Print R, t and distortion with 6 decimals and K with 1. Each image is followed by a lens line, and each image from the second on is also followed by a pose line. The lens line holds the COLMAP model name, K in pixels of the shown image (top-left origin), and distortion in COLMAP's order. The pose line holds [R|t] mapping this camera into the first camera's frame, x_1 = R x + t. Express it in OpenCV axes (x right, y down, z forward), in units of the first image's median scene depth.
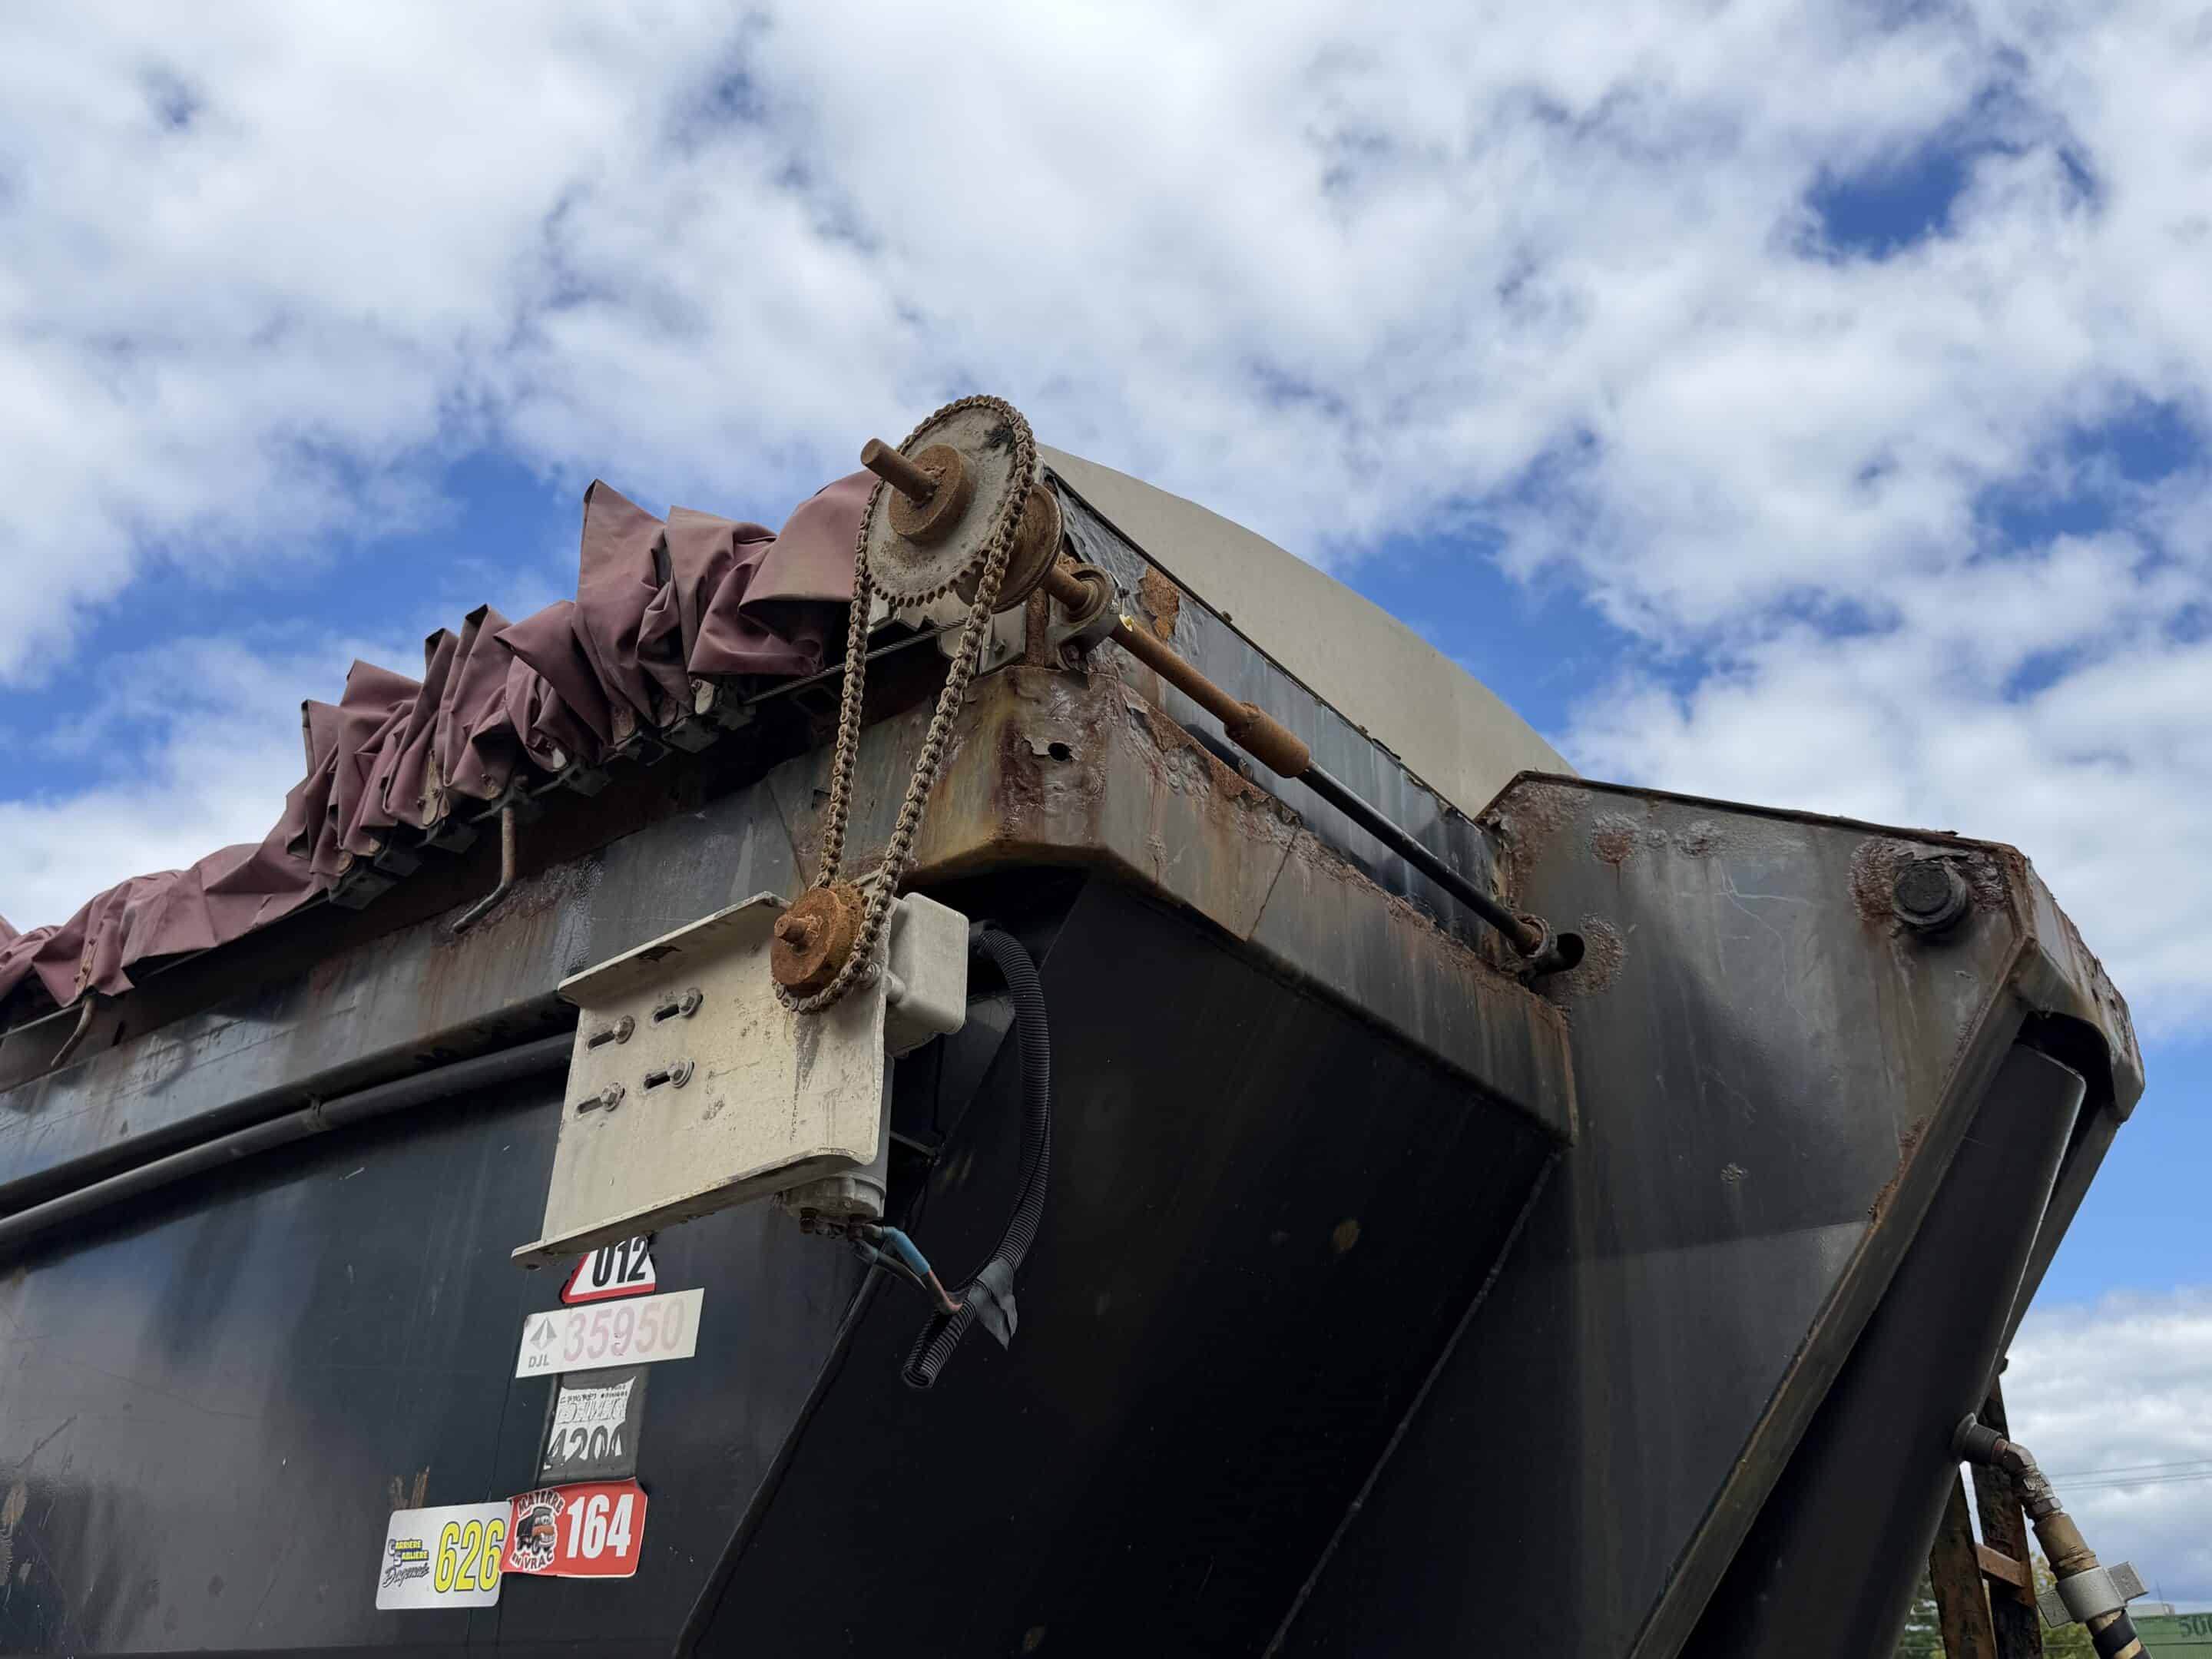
lens RADIAL K [[1737.1, 0, 1106.0], [0, 1737.1, 829.5], [0, 0, 1]] dist [0.000926, -0.011451]
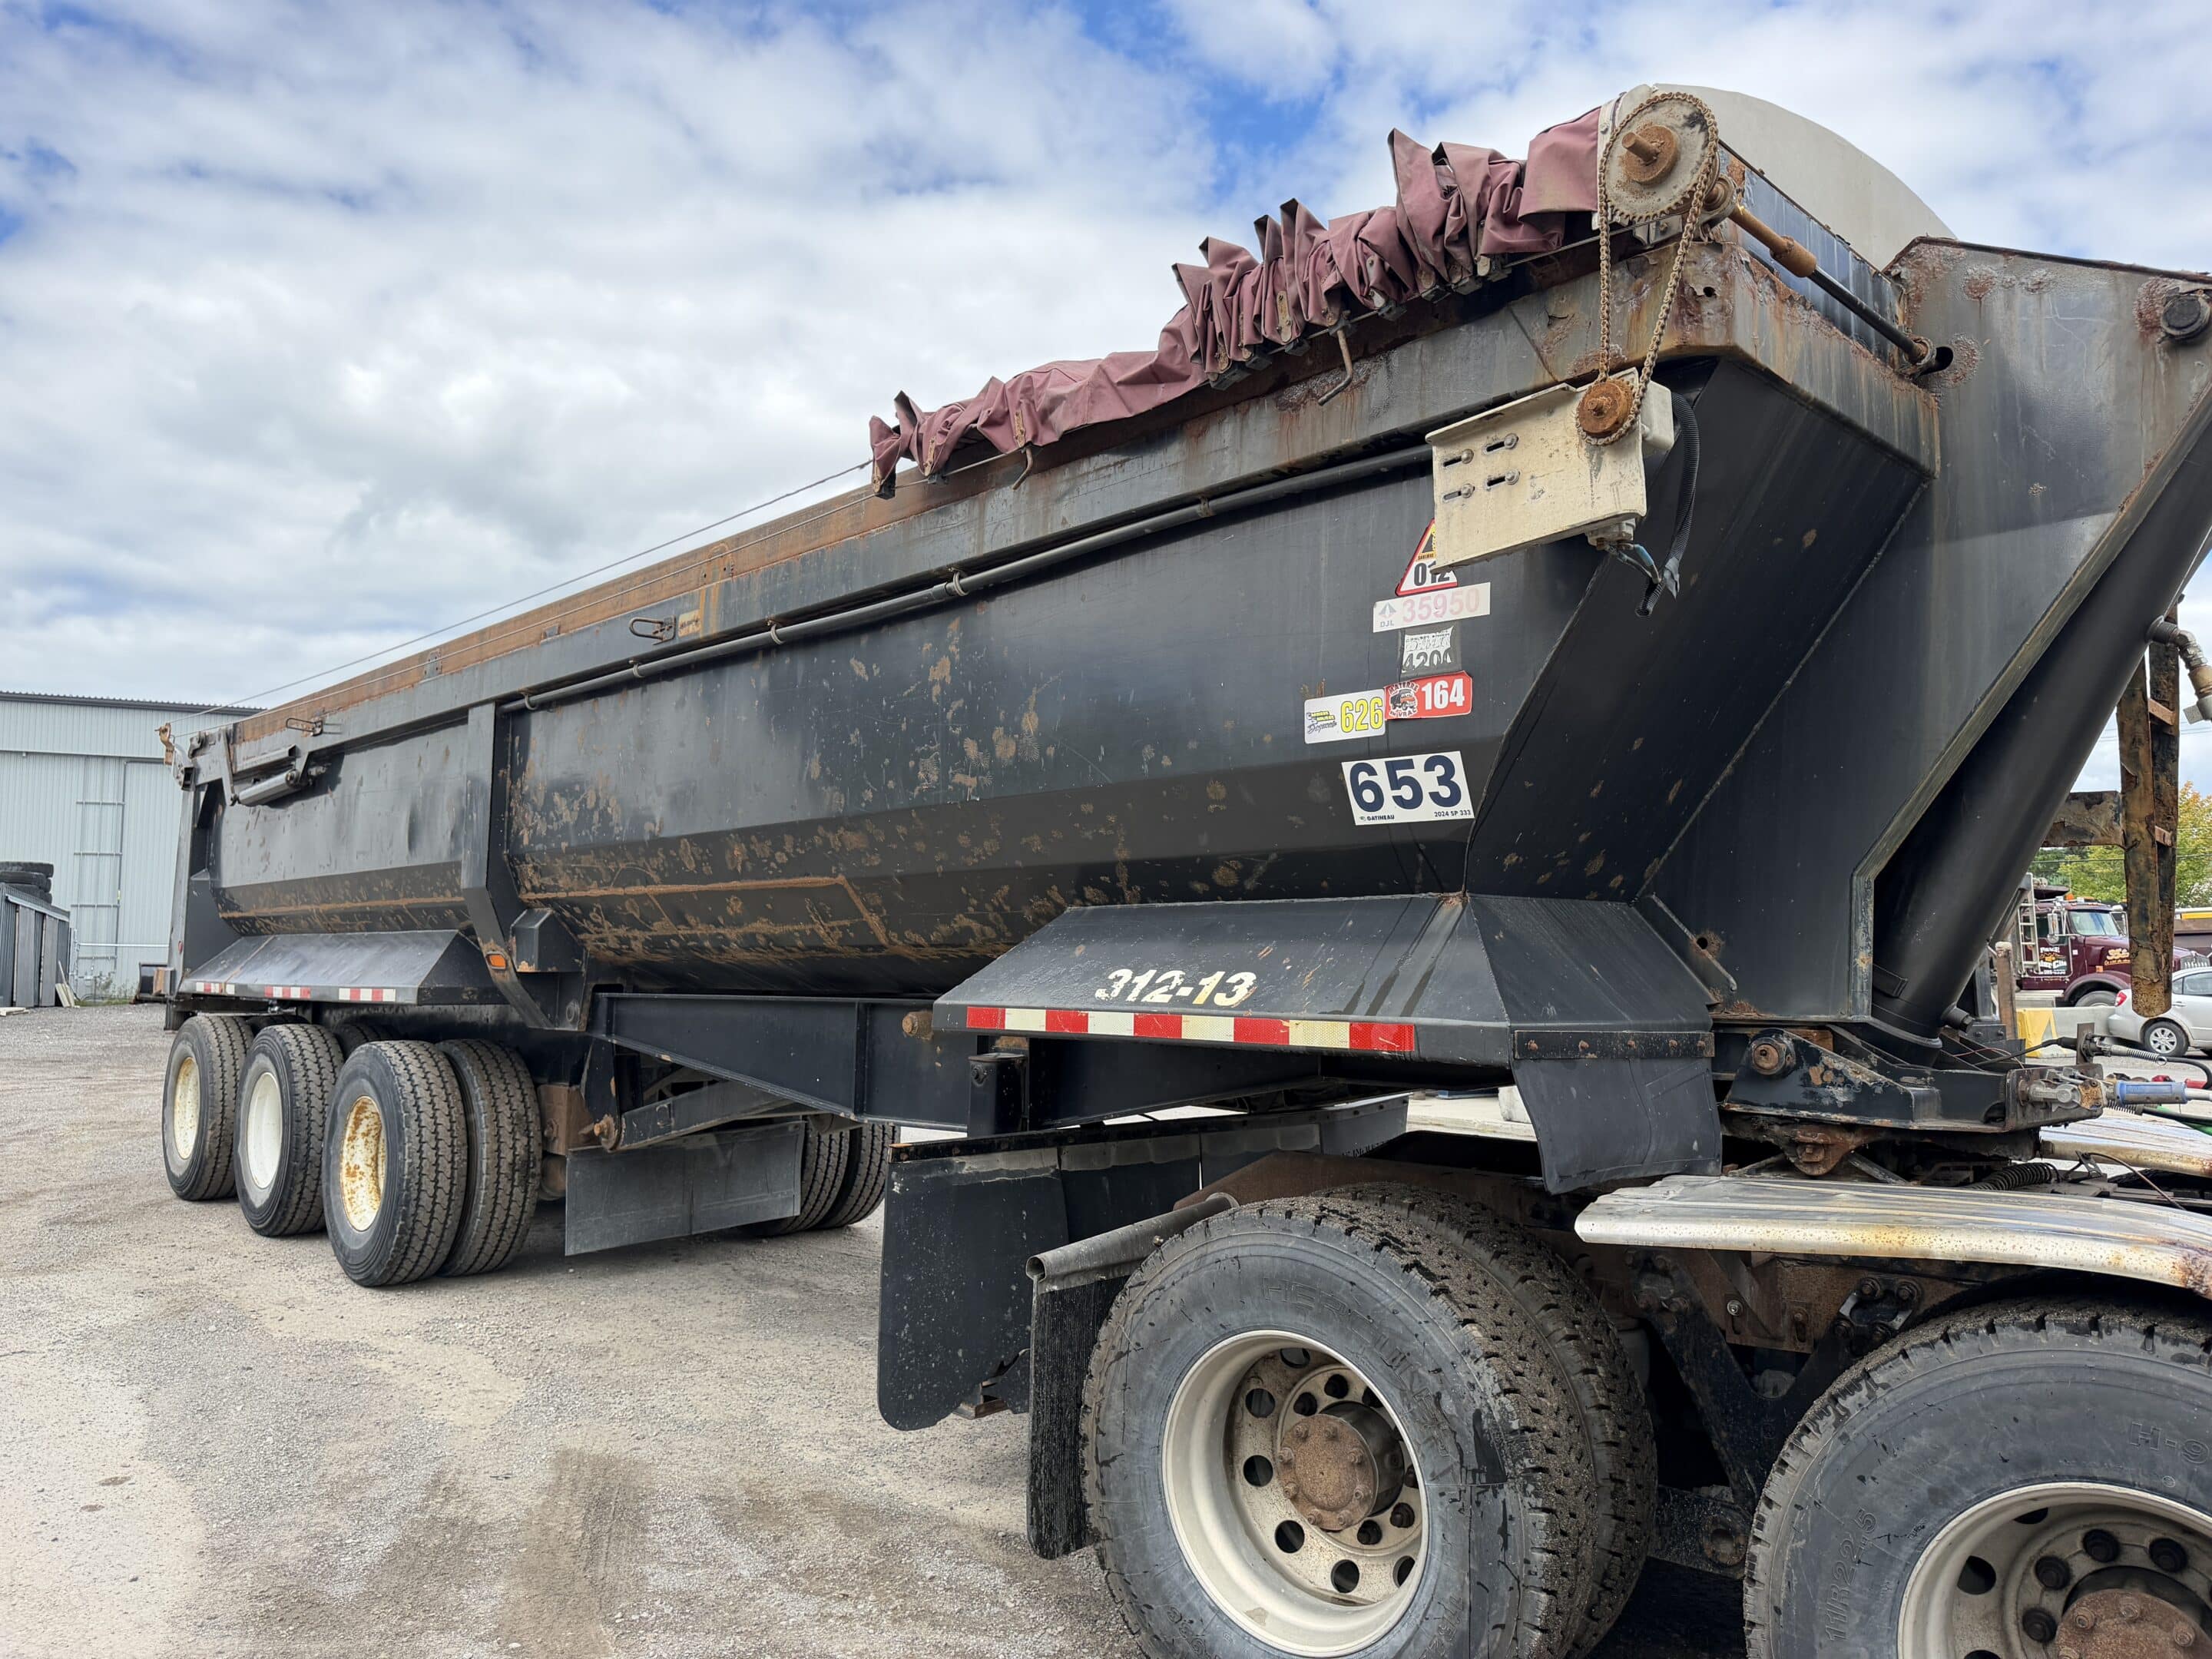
lens RADIAL K [[1528.2, 0, 1106.0], [0, 1528.2, 829.5], [0, 0, 1]] dist [0.067661, -0.088439]
pose [[0.989458, -0.029823, -0.141717, -0.387052], [0.082314, 0.920943, 0.380905, -0.170891], [0.119154, -0.388555, 0.913689, -0.725883]]
